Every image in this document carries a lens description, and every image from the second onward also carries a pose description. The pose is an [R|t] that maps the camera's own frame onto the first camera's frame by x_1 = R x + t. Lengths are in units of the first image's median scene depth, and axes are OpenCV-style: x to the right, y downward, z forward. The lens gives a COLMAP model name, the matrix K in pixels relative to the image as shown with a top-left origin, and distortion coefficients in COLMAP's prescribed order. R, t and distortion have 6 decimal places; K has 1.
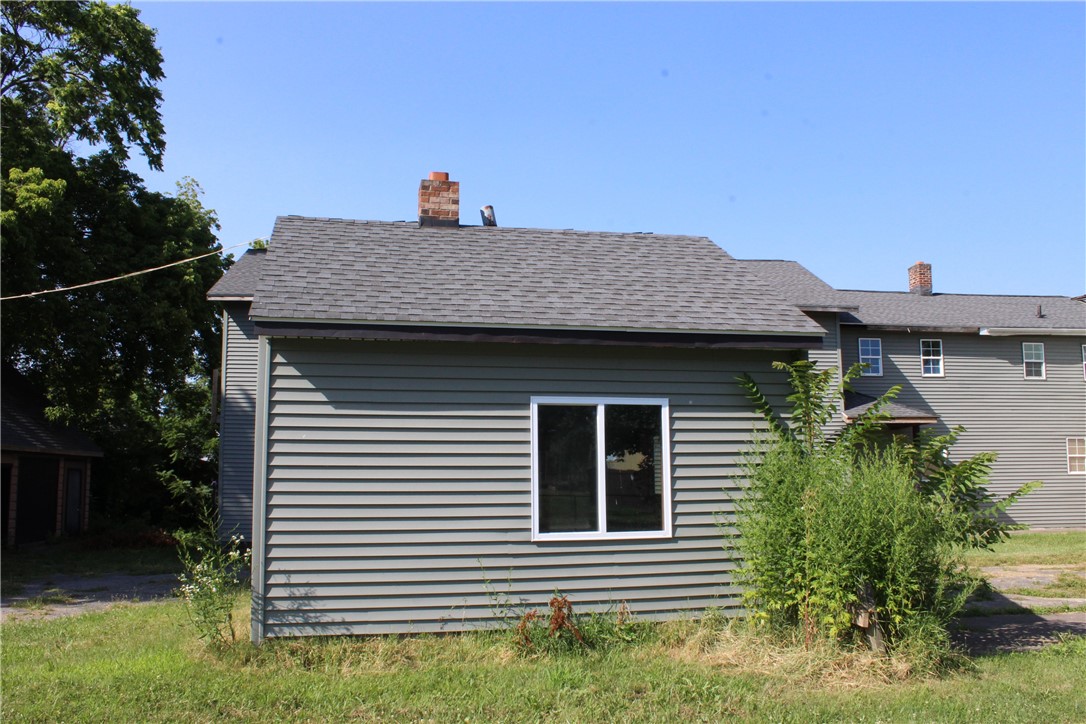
lens RADIAL K [[893.5, 0, 543.0], [0, 893.5, 362.0], [0, 0, 1]] dist [-0.109033, 0.011738]
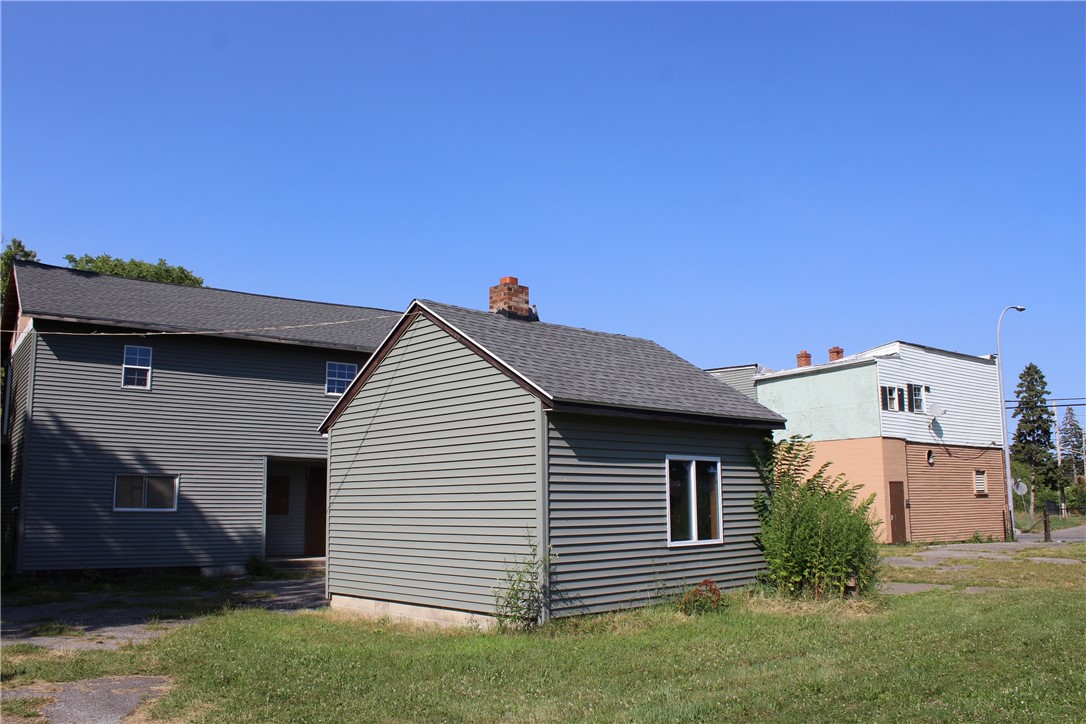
lens RADIAL K [[893.5, 0, 543.0], [0, 893.5, 362.0], [0, 0, 1]] dist [-0.109033, 0.011738]
pose [[0.859711, 0.079801, 0.504509, -1.000863], [-0.064197, 0.996769, -0.048269, -0.034182], [-0.506731, 0.009109, 0.862056, -0.239000]]
